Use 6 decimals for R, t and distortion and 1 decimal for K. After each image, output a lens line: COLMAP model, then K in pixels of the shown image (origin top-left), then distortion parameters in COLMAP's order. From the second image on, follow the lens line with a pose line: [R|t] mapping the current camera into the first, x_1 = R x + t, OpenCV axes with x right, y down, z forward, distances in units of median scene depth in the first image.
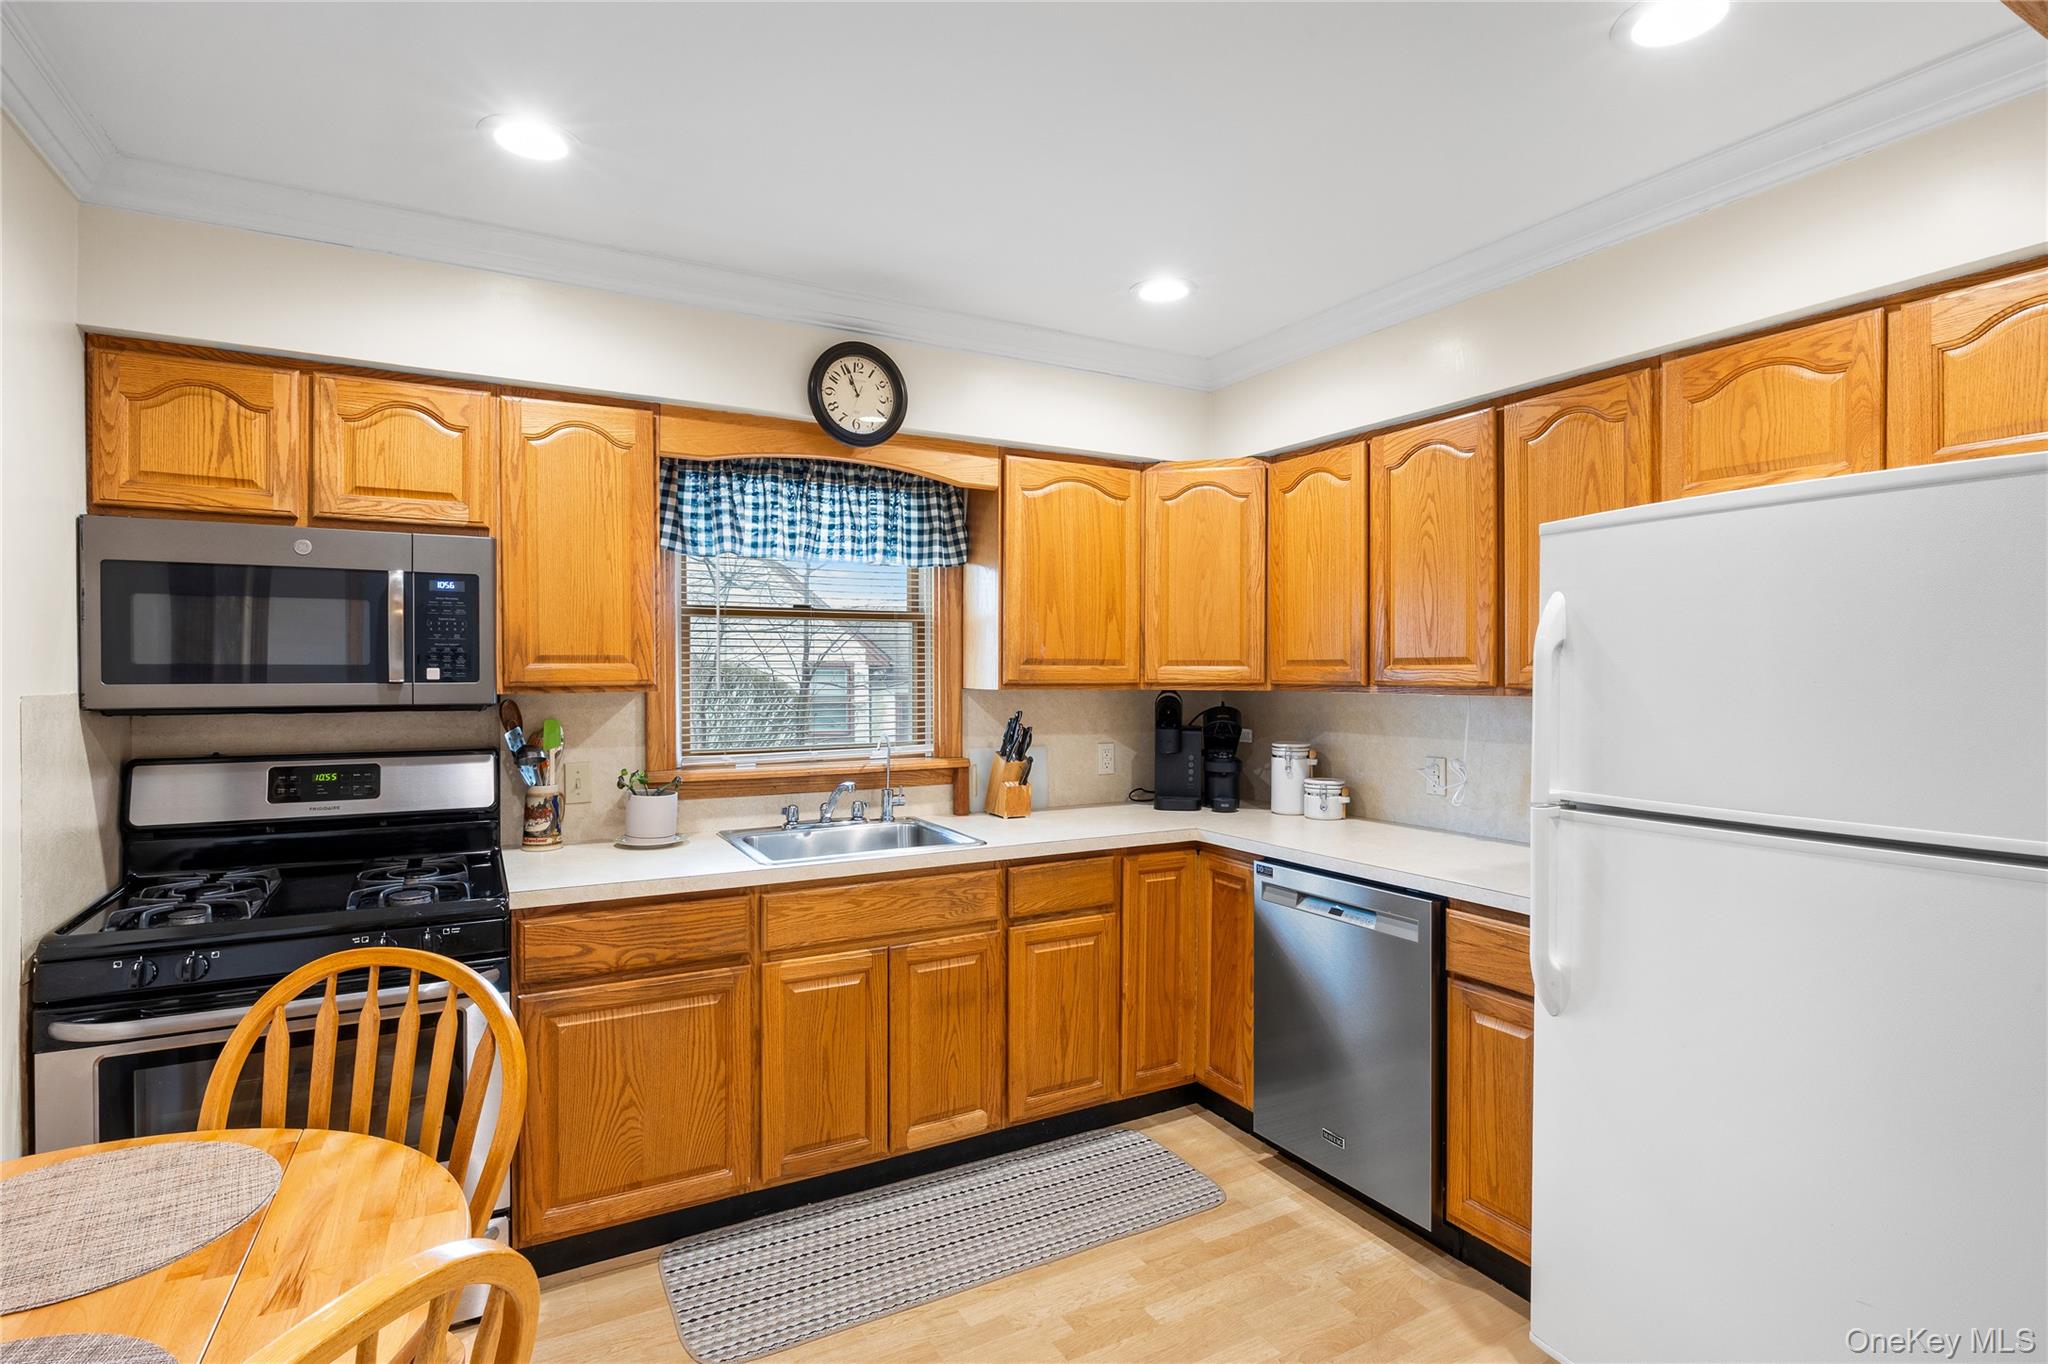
lens RADIAL K [[1001.4, 0, 1020.9], [0, 1001.4, 675.8], [0, 0, 1]] dist [-0.001997, -0.000038]
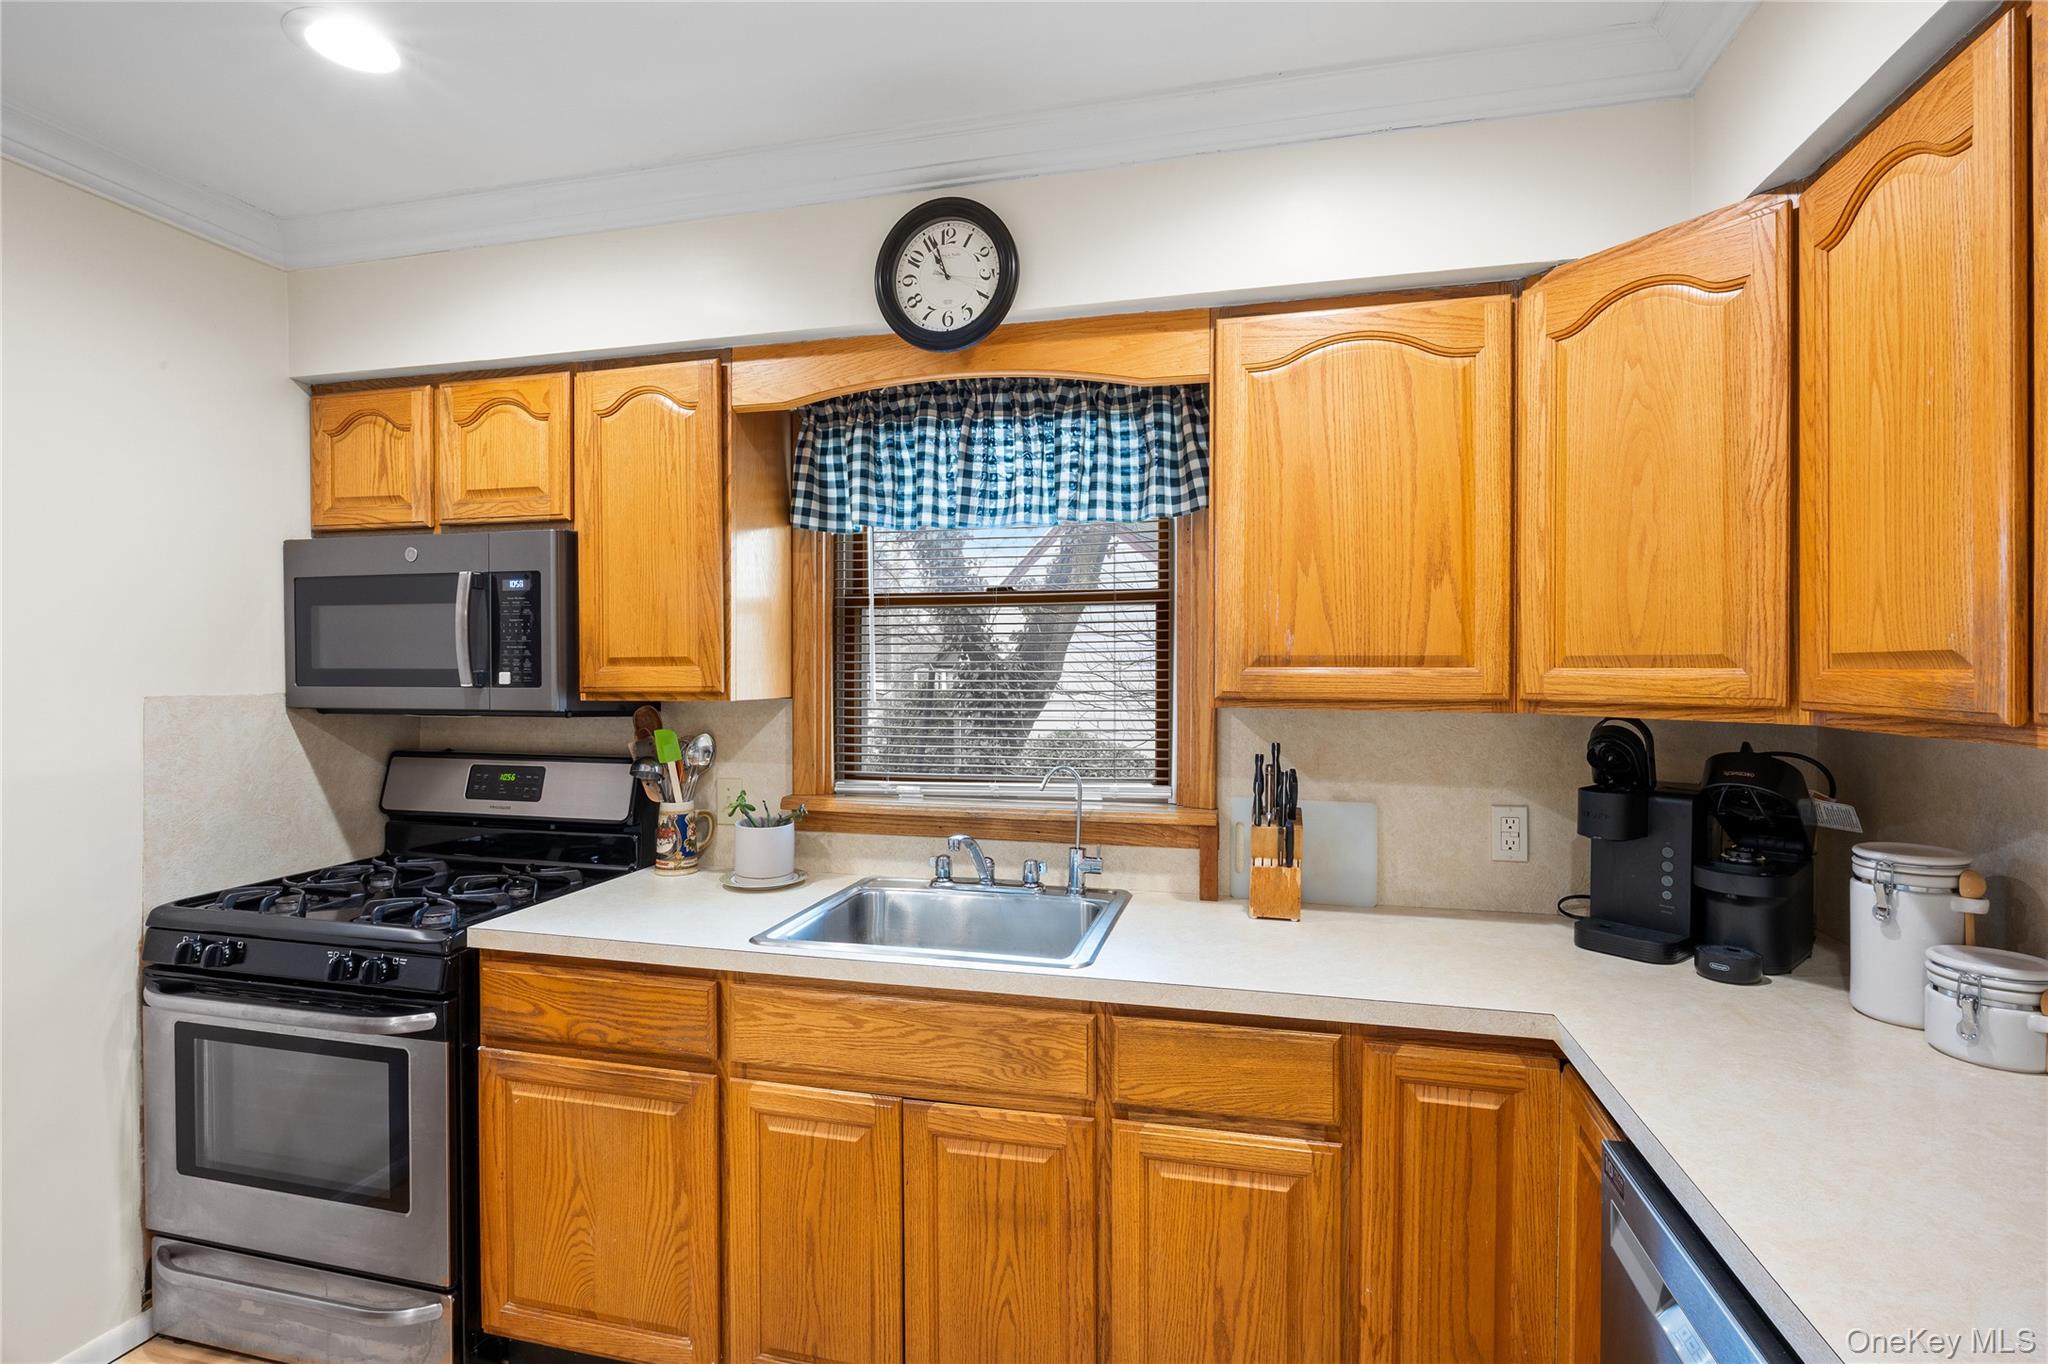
lens RADIAL K [[973.8, 0, 1022.7], [0, 973.8, 672.4], [0, 0, 1]] dist [-0.005273, 0.000558]
pose [[0.732979, 0.001946, -0.680249, 0.318820], [-0.004211, 0.999990, -0.001677, -0.006404], [0.680239, 0.004093, 0.732979, 0.524764]]
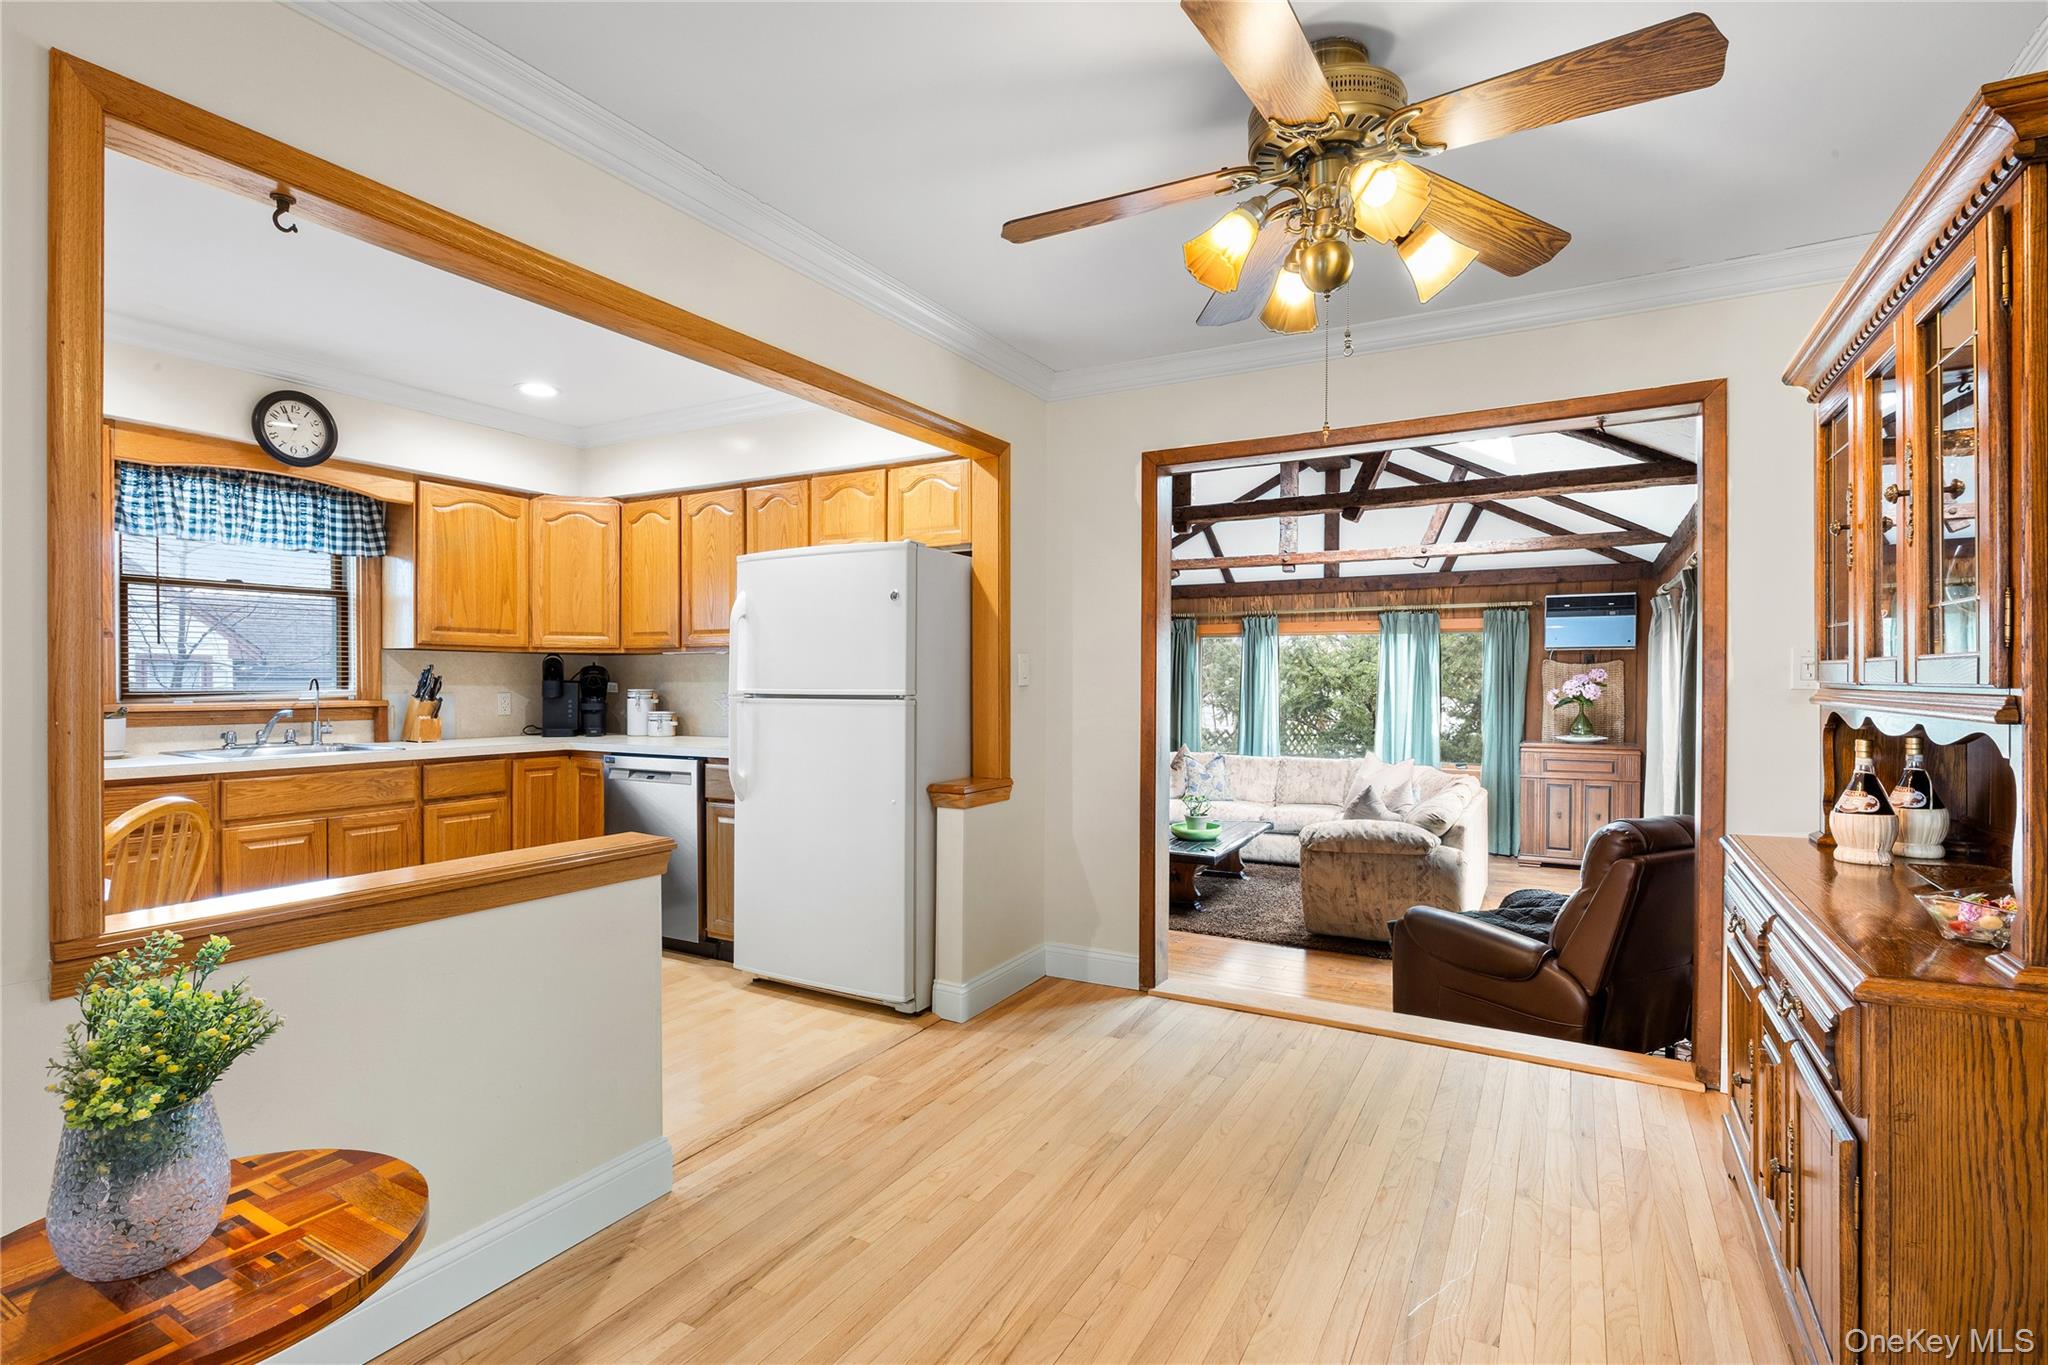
lens RADIAL K [[973.8, 0, 1016.1], [0, 973.8, 688.6], [0, 0, 1]] dist [-0.005273, 0.000558]
pose [[0.856601, -0.003259, 0.515969, -0.002628], [0.000505, 0.999985, 0.005477, 0.068587], [-0.515979, -0.004431, 0.856590, -0.640079]]
